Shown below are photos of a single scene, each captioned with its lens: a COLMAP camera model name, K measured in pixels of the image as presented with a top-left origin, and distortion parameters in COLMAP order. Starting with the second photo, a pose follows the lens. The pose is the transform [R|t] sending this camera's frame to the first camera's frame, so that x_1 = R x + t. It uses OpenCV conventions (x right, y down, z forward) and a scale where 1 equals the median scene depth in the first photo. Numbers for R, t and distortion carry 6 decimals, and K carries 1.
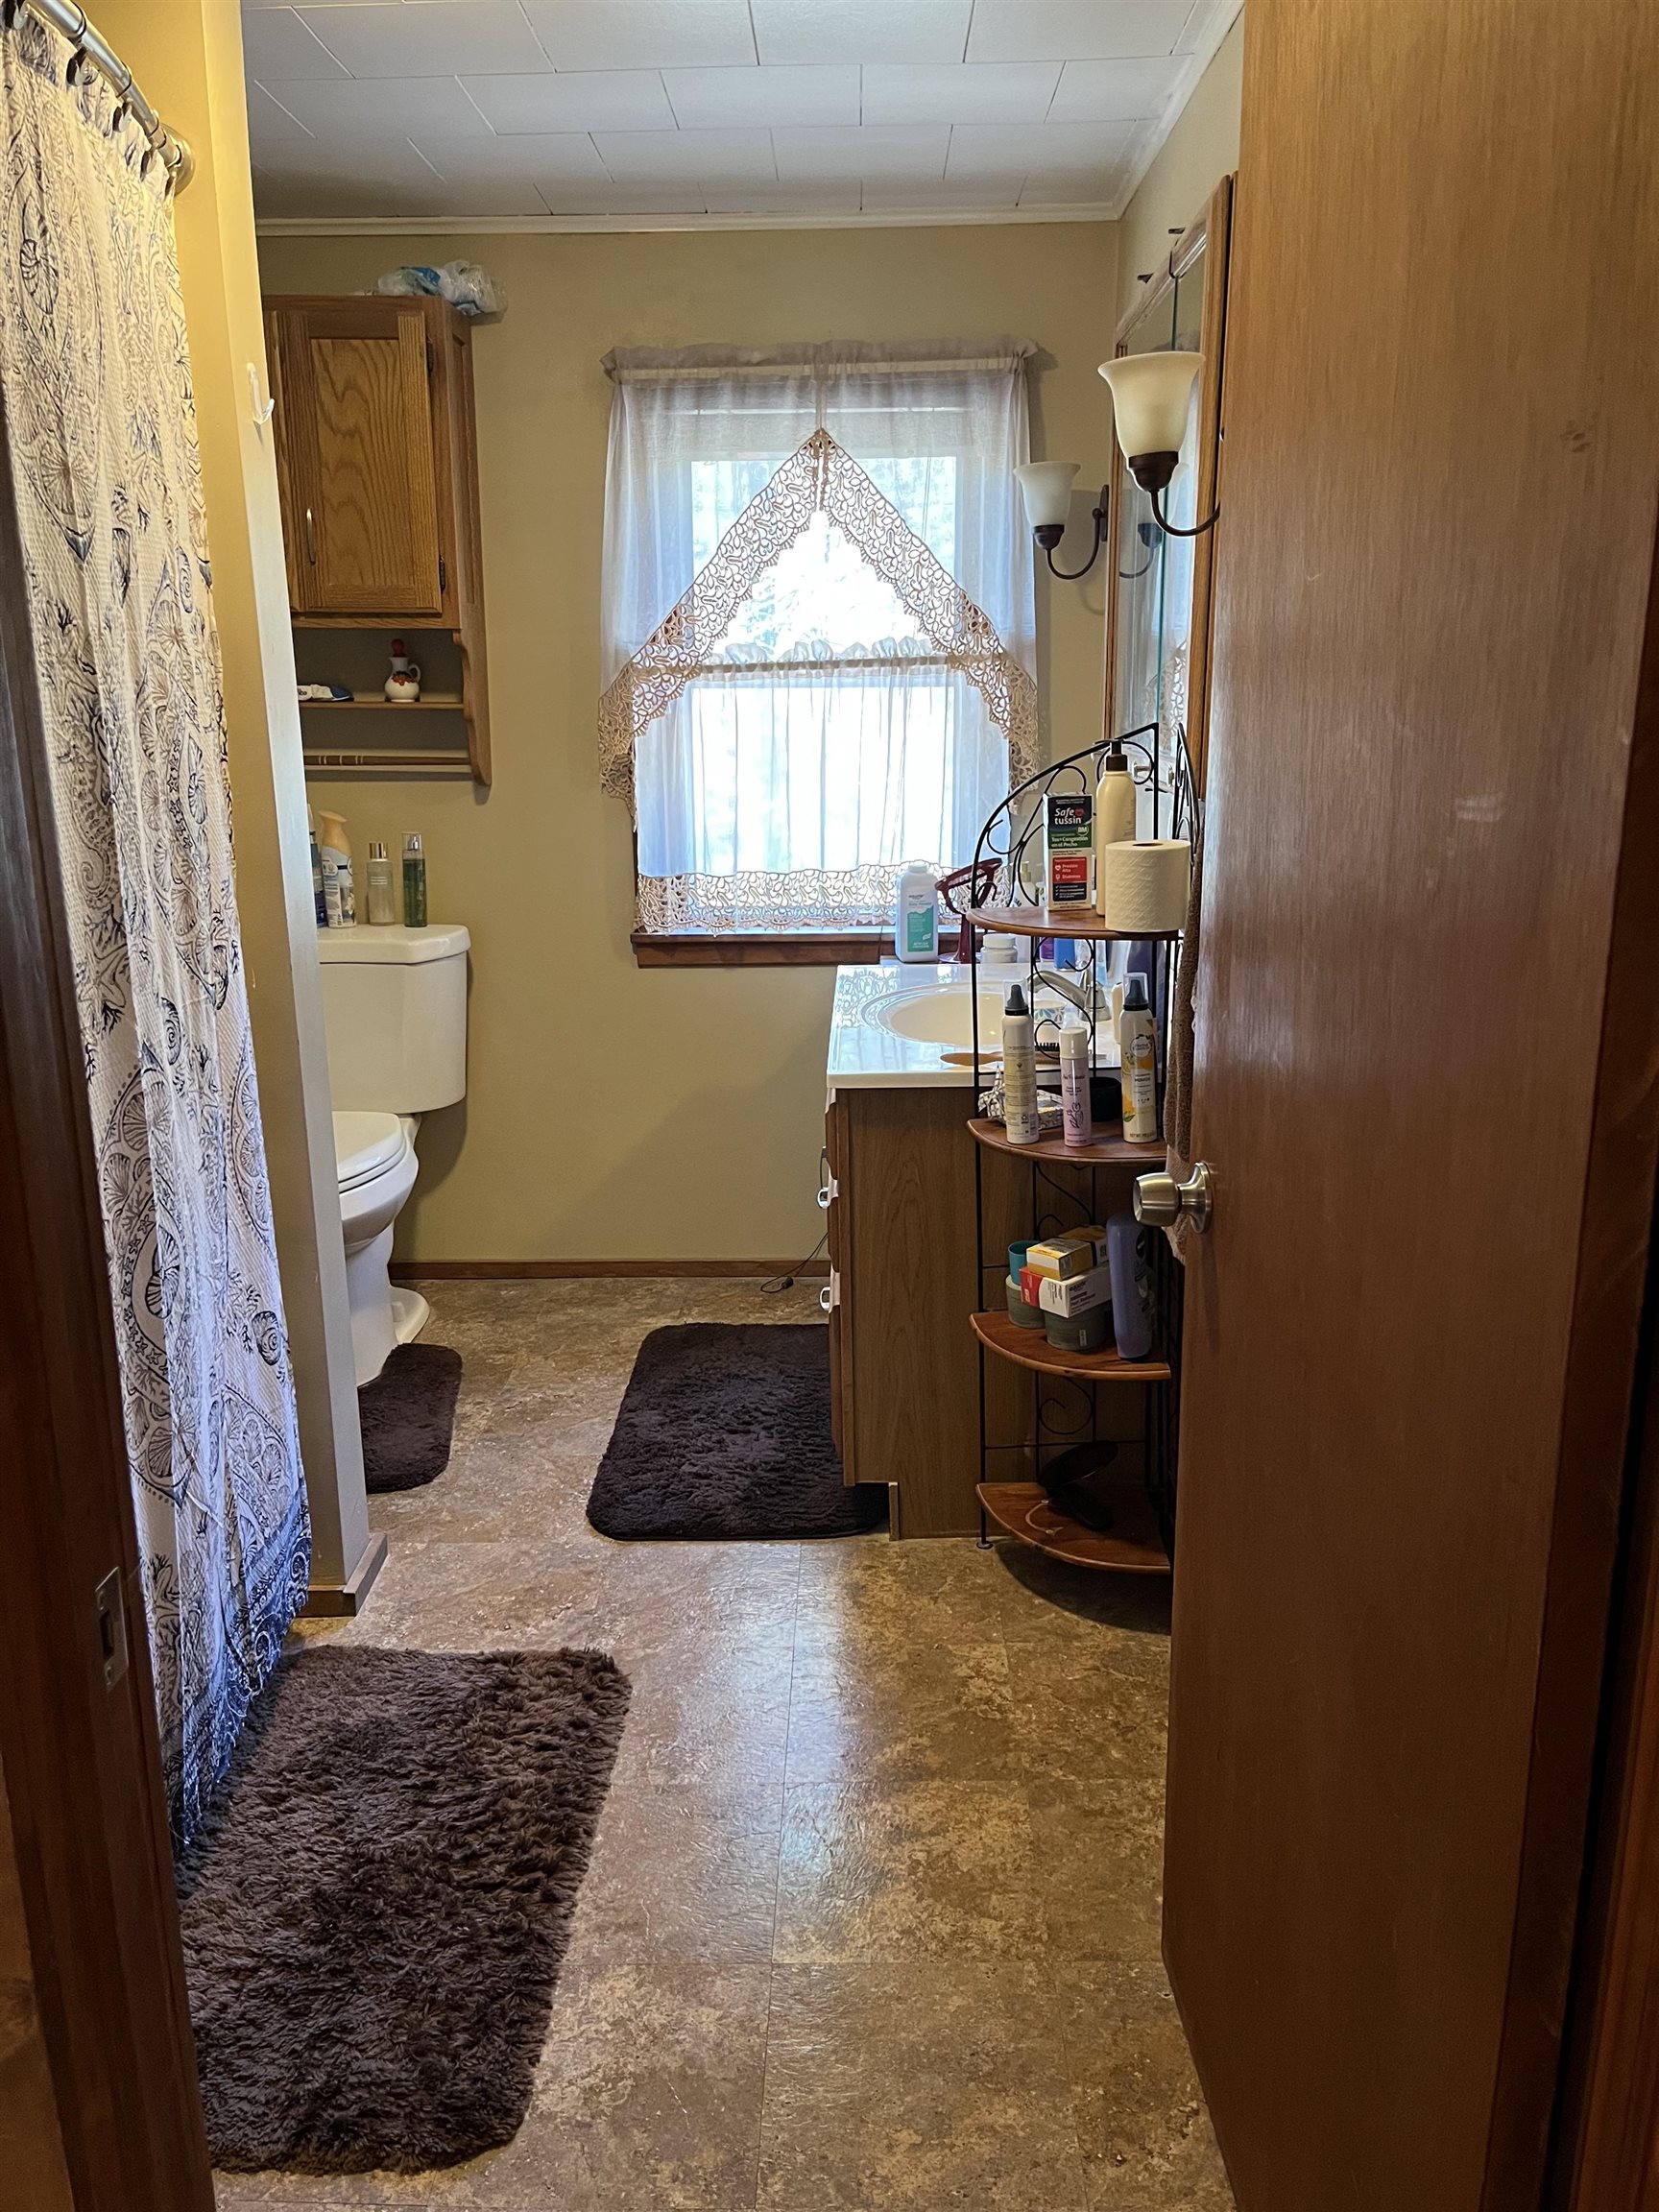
lens RADIAL K [[1684.4, 0, 823.3], [0, 1684.4, 1116.0], [0, 0, 1]] dist [0.060520, -0.062708]
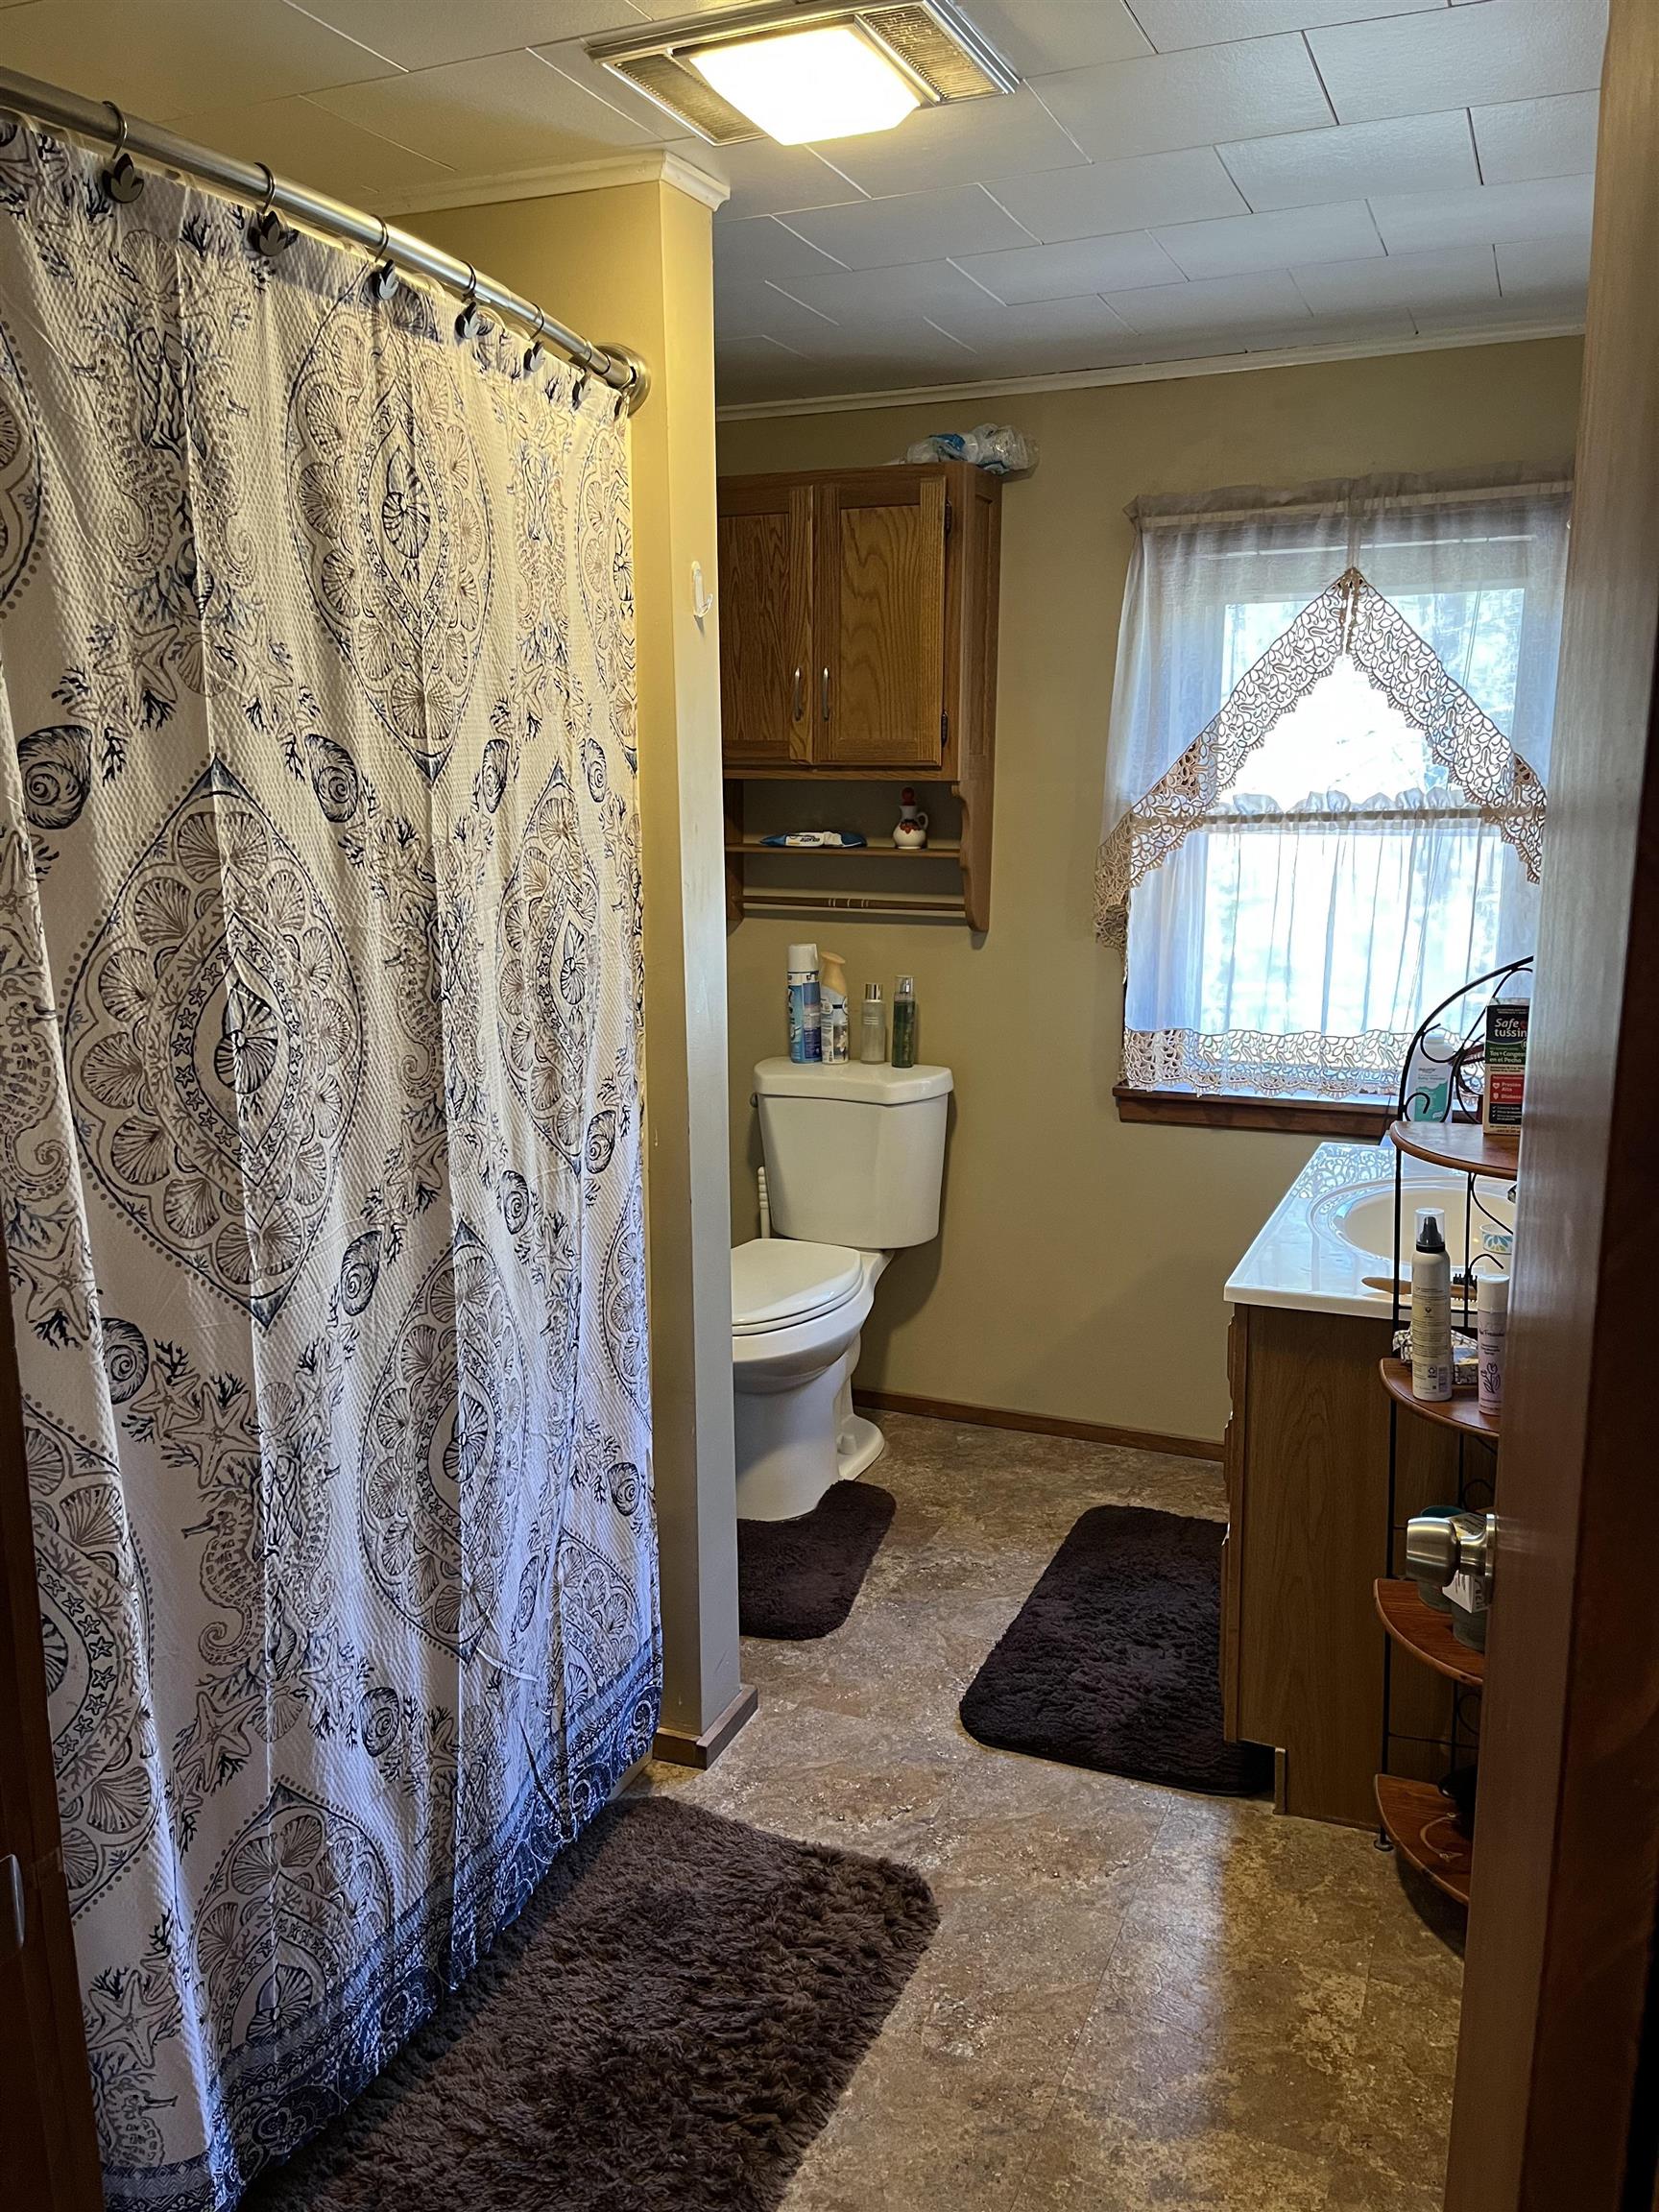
lens RADIAL K [[1679.6, 0, 856.2], [0, 1679.6, 1114.1], [0, 0, 1]] dist [0.074838, -0.091246]
pose [[0.926961, 0.079032, -0.366738, 0.137202], [-0.096230, 0.994942, -0.028817, -0.067884], [0.362605, 0.062003, 0.929878, 0.072036]]
